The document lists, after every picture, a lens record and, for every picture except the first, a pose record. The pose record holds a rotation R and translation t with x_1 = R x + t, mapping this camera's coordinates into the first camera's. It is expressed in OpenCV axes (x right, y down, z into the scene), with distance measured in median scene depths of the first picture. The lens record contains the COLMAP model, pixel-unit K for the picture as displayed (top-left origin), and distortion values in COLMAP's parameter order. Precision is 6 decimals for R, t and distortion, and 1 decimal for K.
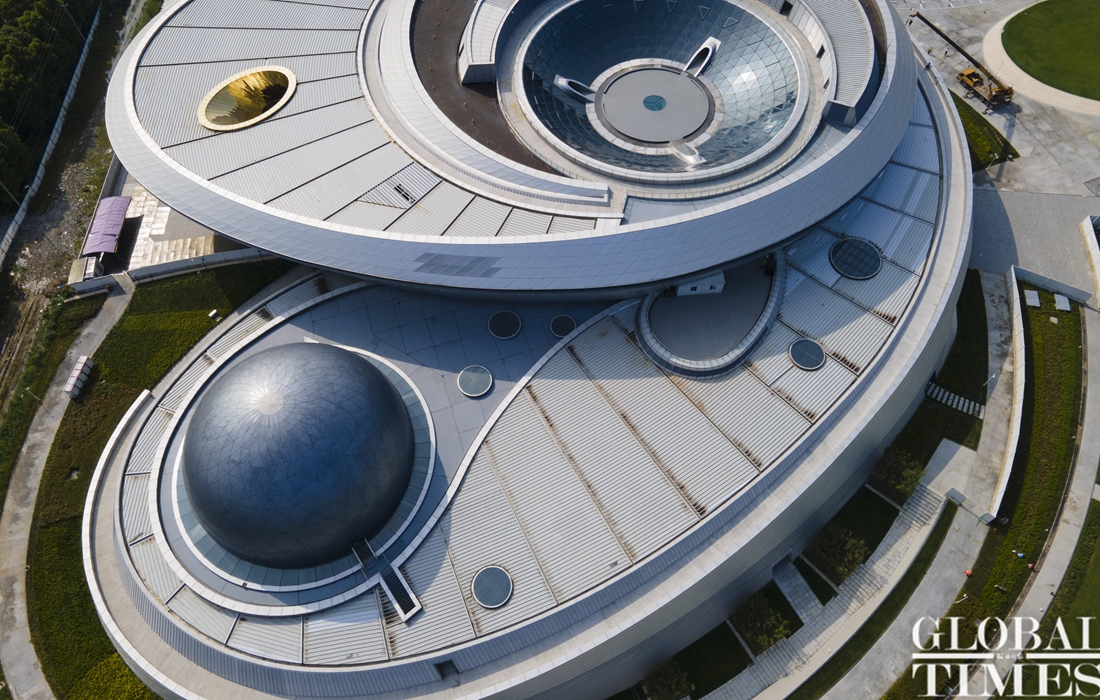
lens RADIAL K [[766.5, 0, 548.9], [0, 766.5, 345.4], [0, 0, 1]] dist [0.032740, -0.003153]
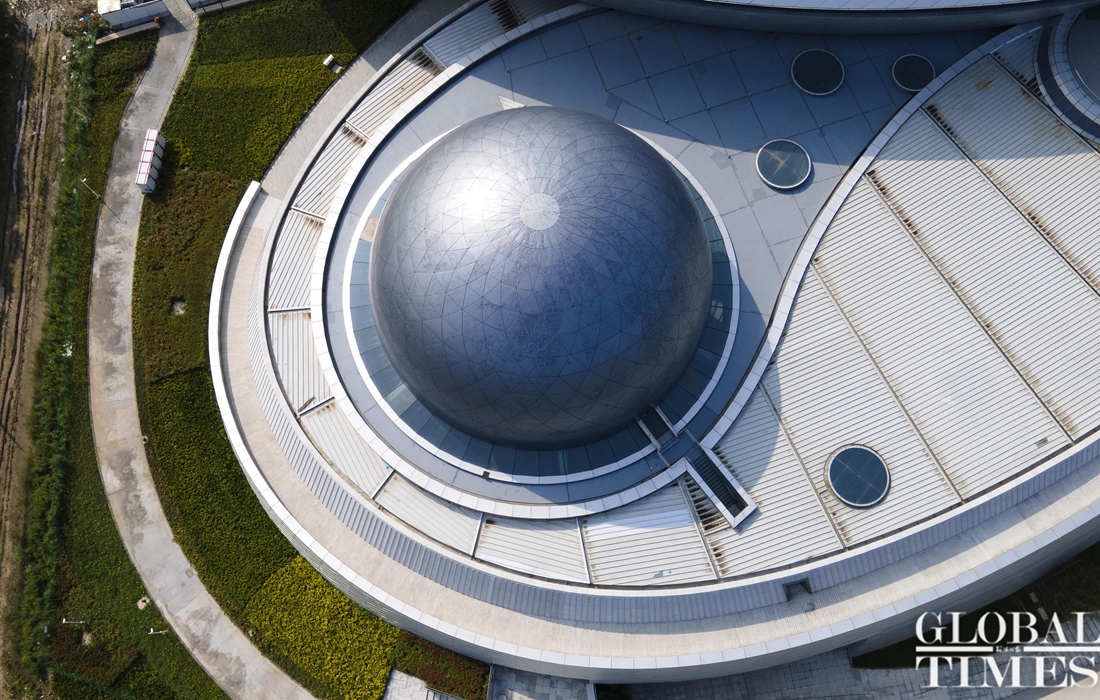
lens RADIAL K [[855.9, 0, 550.9], [0, 855.9, 347.2], [0, 0, 1]] dist [0.022651, 0.028359]
pose [[0.999898, -0.013213, 0.005512, -0.325707], [0.011211, 0.962097, 0.272478, -0.005323], [-0.008904, -0.272388, 0.962146, 0.285583]]
